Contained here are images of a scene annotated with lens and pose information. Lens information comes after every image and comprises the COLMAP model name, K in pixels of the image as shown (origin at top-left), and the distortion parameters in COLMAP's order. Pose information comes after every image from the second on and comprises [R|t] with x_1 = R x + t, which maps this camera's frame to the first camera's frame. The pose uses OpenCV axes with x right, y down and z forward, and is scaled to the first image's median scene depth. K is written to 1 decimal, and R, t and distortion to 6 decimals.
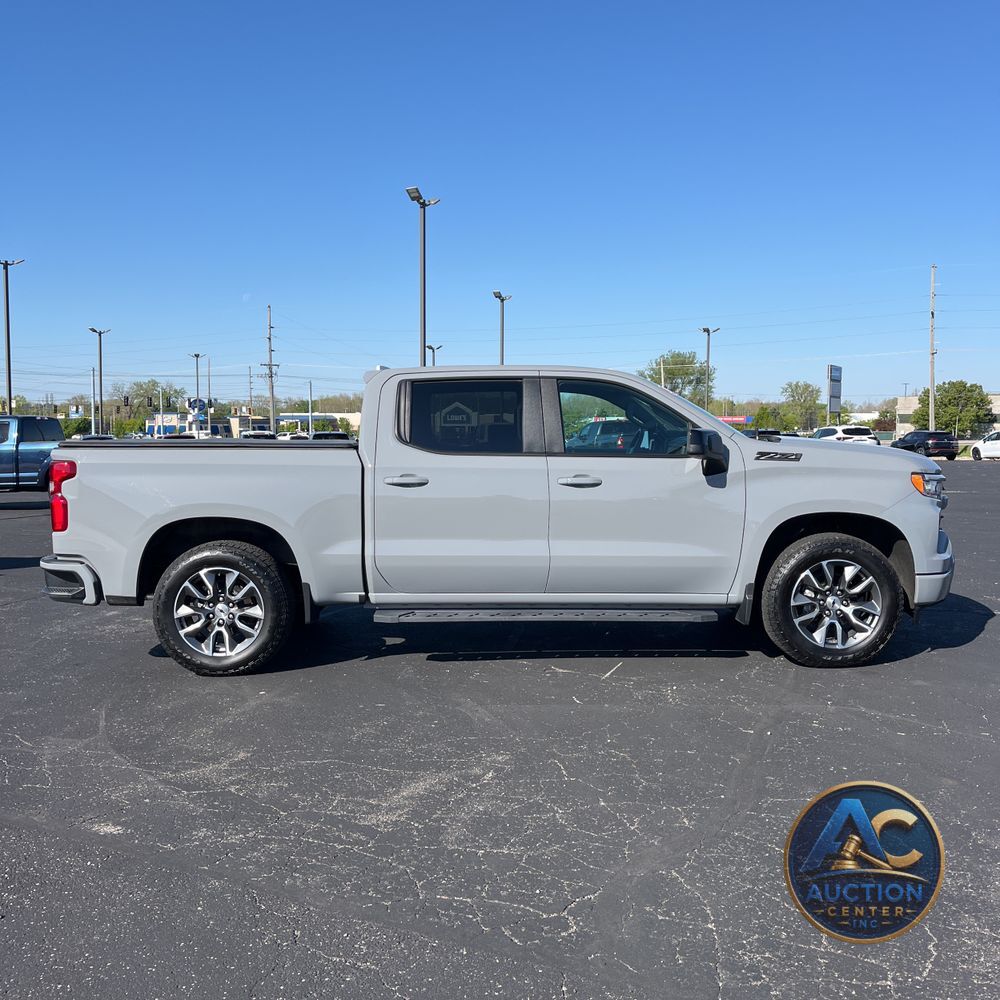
lens RADIAL K [[1006.8, 0, 495.8], [0, 1006.8, 502.8], [0, 0, 1]] dist [0.071098, -0.079074]
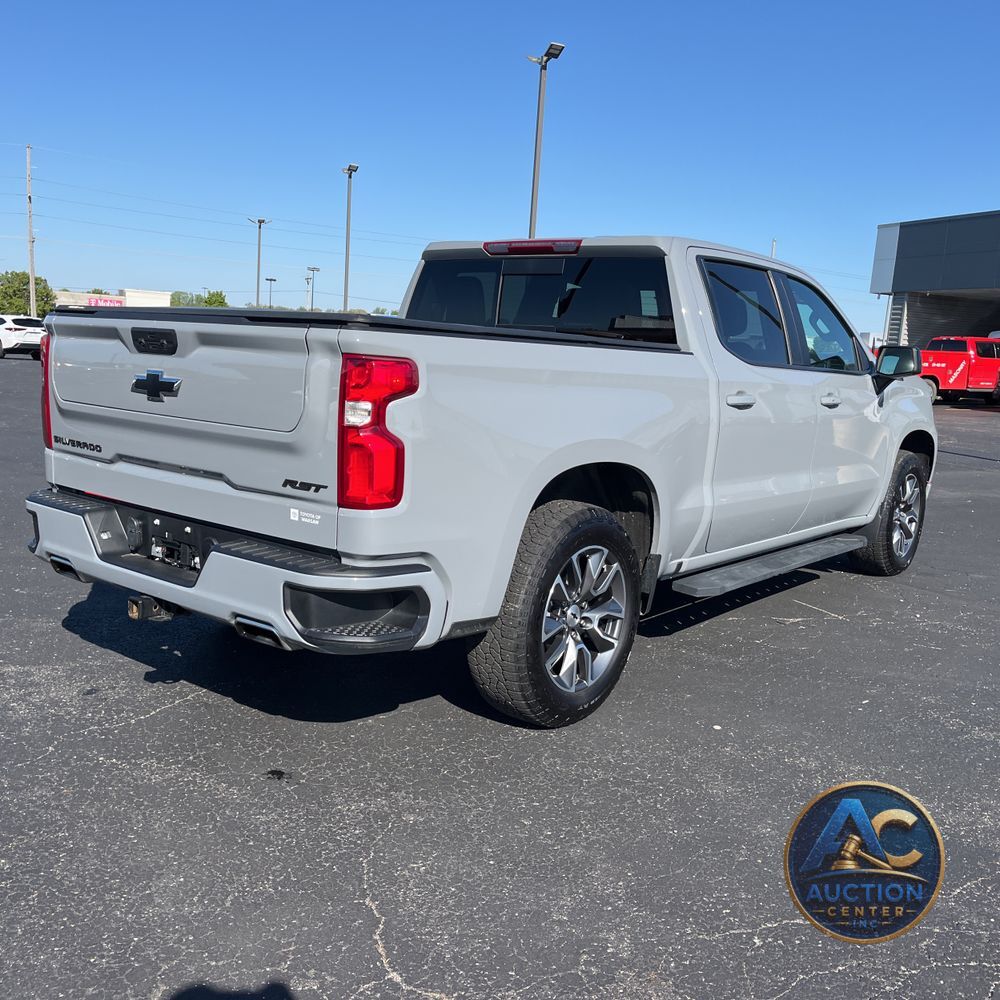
lens RADIAL K [[1006.8, 0, 495.8], [0, 1006.8, 502.8], [0, 0, 1]] dist [0.071098, -0.079074]
pose [[0.612597, -0.078508, 0.786487, -0.766161], [-0.002653, 0.994845, 0.101373, -0.021339], [-0.790391, -0.064187, 0.609231, 0.674705]]
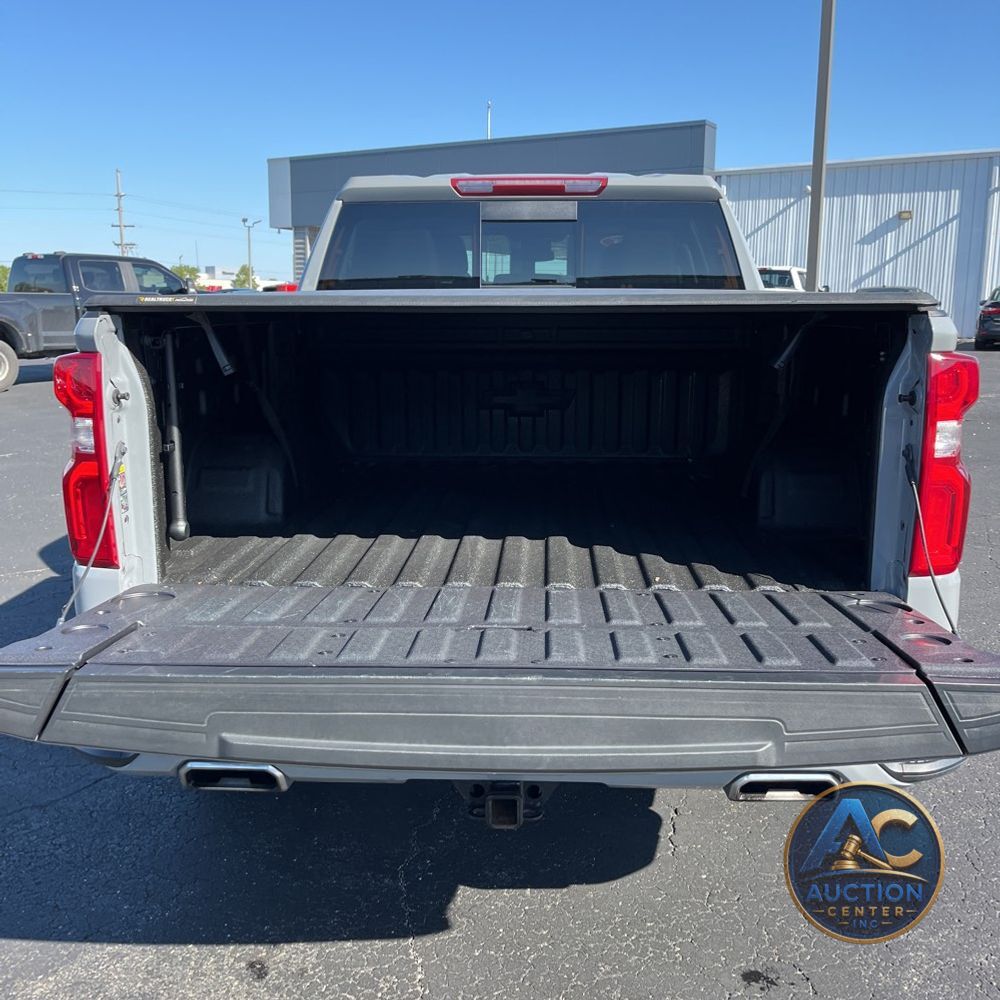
lens RADIAL K [[1007.4, 0, 504.6], [0, 1007.4, 487.8], [0, 0, 1]] dist [0.075000, -0.097902]
pose [[0.027469, -0.172980, 0.984542, -0.758467], [0.069094, 0.982887, 0.170762, -0.063419], [-0.997232, 0.063335, 0.038950, 1.132759]]
